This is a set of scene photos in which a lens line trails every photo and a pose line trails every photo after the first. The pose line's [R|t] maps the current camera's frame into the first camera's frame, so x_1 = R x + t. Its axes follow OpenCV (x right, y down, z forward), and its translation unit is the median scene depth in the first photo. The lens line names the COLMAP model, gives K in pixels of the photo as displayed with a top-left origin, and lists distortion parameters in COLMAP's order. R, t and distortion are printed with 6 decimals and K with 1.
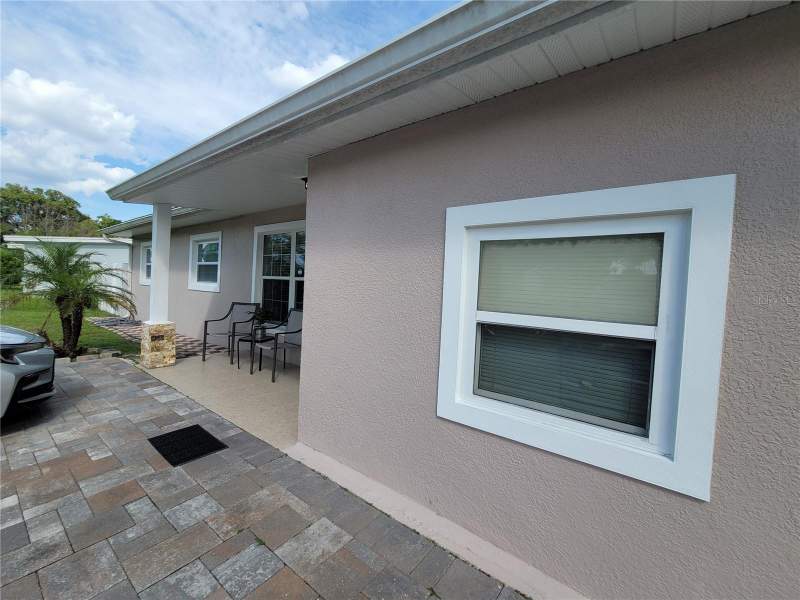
lens RADIAL K [[328.7, 0, 398.7], [0, 328.7, 295.1], [0, 0, 1]] dist [-0.002521, -0.000179]
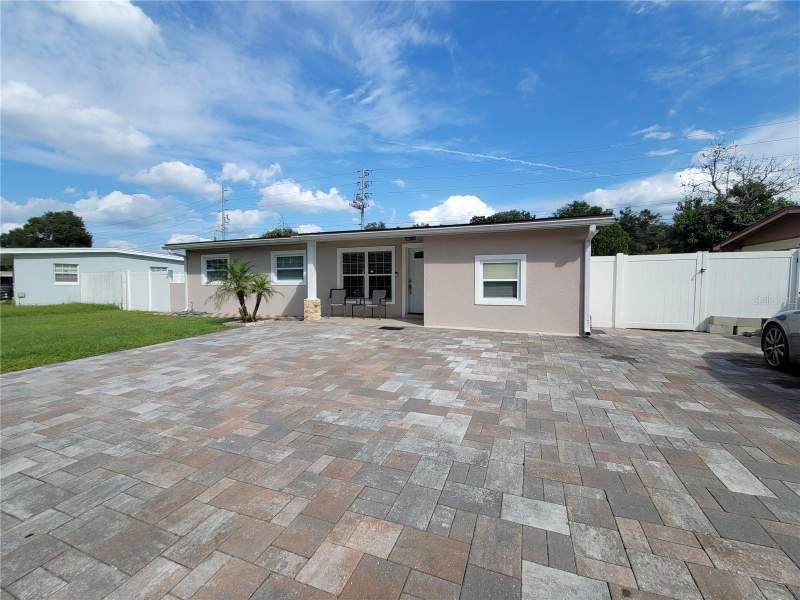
lens RADIAL K [[328.7, 0, 398.7], [0, 328.7, 295.1], [0, 0, 1]] dist [-0.002521, -0.000179]
pose [[0.964237, -0.059389, 0.258302, -0.637765], [0.054316, 0.998166, 0.026738, 0.027777], [-0.259416, -0.011752, 0.965694, -0.944024]]
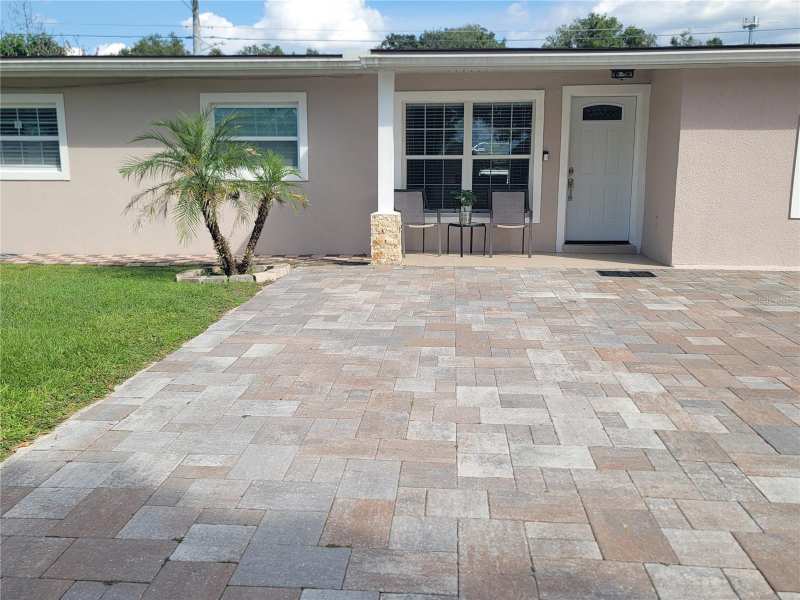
lens RADIAL K [[690.6, 0, 400.0], [0, 690.6, 300.0], [0, 0, 1]] dist [0.035683, -0.003691]
pose [[0.849840, -0.136877, 0.508956, -1.423925], [0.053301, 0.983057, 0.175379, -0.008326], [-0.524338, -0.121916, 0.842737, -0.492183]]
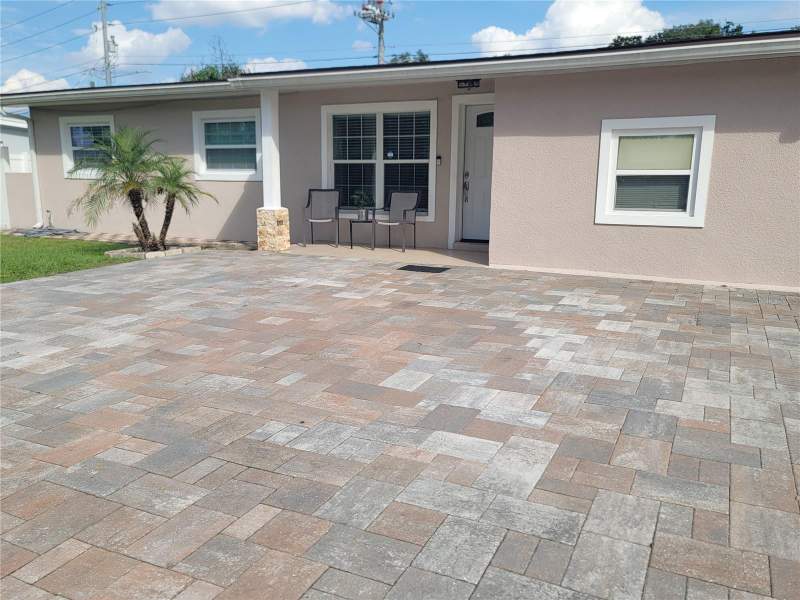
lens RADIAL K [[638.6, 0, 400.0], [0, 638.6, 300.0], [0, 0, 1]] dist [0.057138, -0.007282]
pose [[0.982932, -0.071322, 0.169579, -0.602913], [0.042164, 0.984592, 0.169707, 0.034879], [-0.179070, -0.159661, 0.970795, -0.927084]]
